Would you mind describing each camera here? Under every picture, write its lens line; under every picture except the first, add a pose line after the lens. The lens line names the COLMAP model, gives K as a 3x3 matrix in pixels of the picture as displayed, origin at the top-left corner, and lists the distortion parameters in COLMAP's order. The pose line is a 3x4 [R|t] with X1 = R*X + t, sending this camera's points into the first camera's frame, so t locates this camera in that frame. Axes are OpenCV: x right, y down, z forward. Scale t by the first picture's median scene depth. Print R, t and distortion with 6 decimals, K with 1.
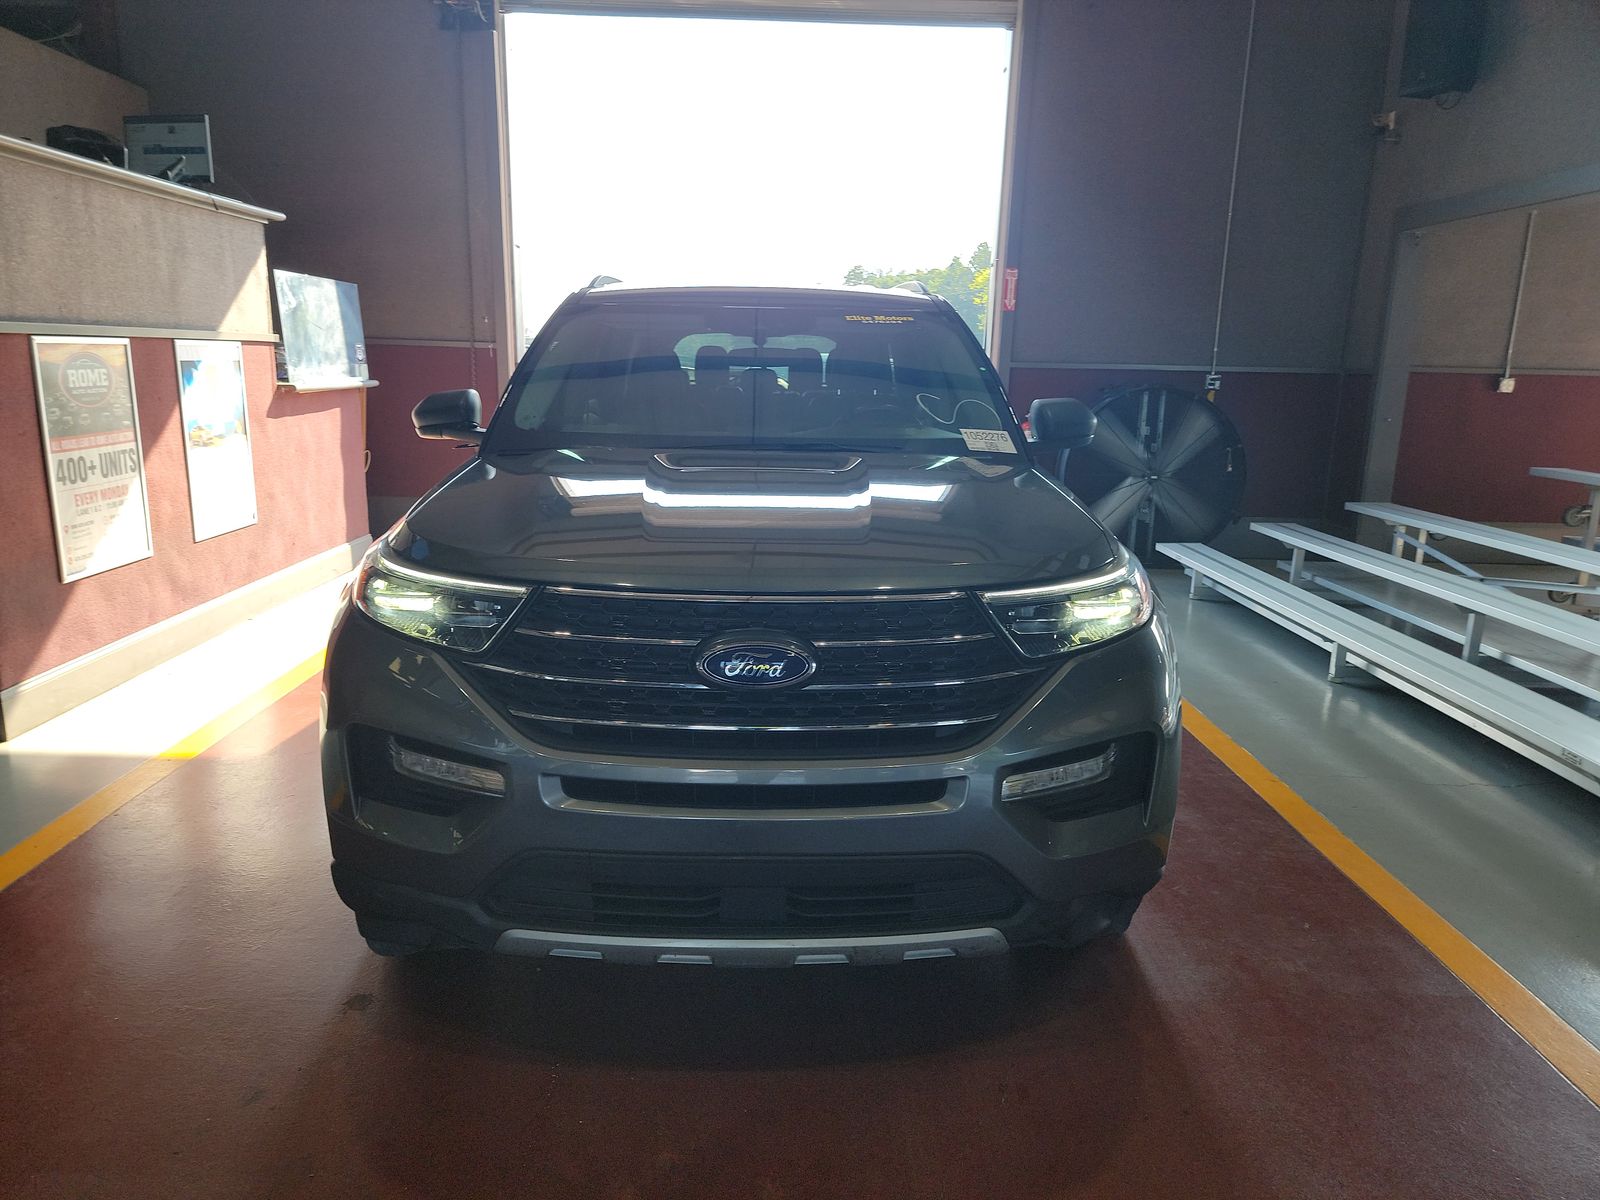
lens RADIAL K [[1082.2, 0, 786.5], [0, 1082.2, 597.8], [0, 0, 1]] dist [0.060219, -0.039130]
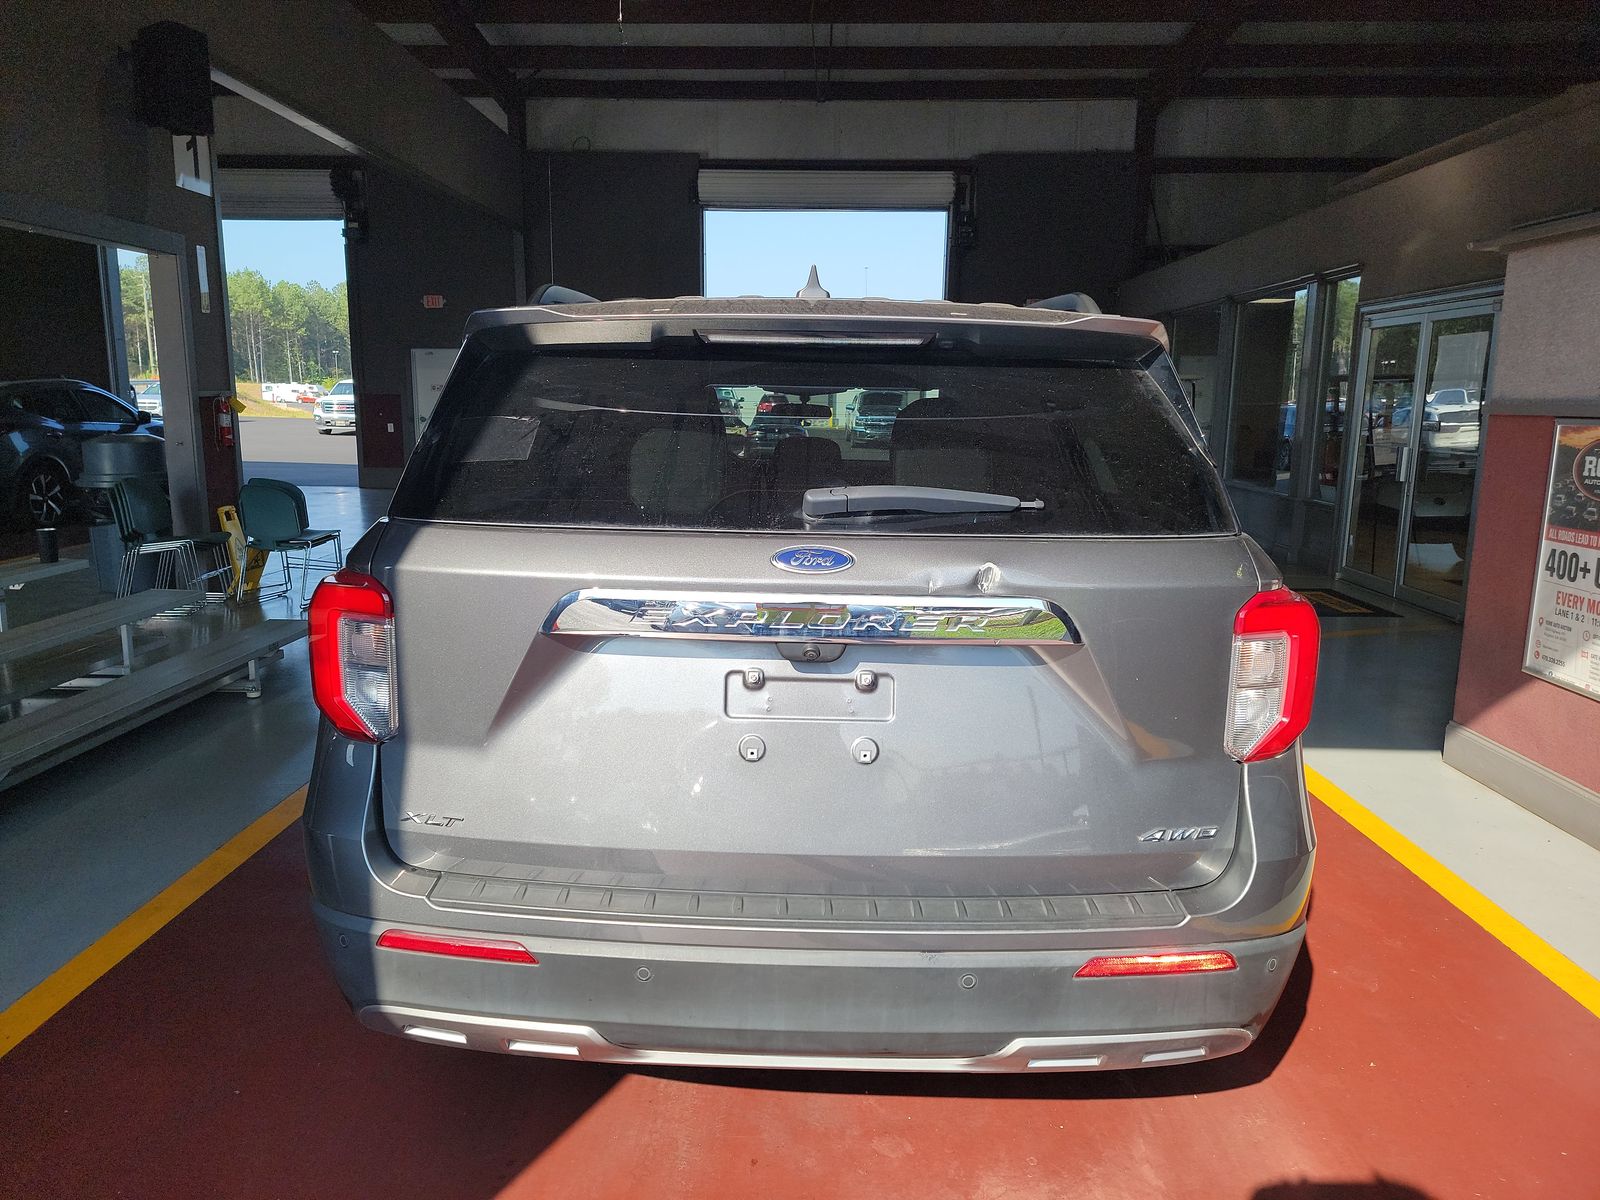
lens RADIAL K [[1082.2, 0, 786.5], [0, 1082.2, 597.8], [0, 0, 1]] dist [0.060219, -0.039130]
pose [[-0.998637, -0.034935, 0.038780, -0.046012], [-0.016959, 0.919842, 0.391921, -0.429997], [-0.049363, 0.390729, -0.919181, 1.853729]]
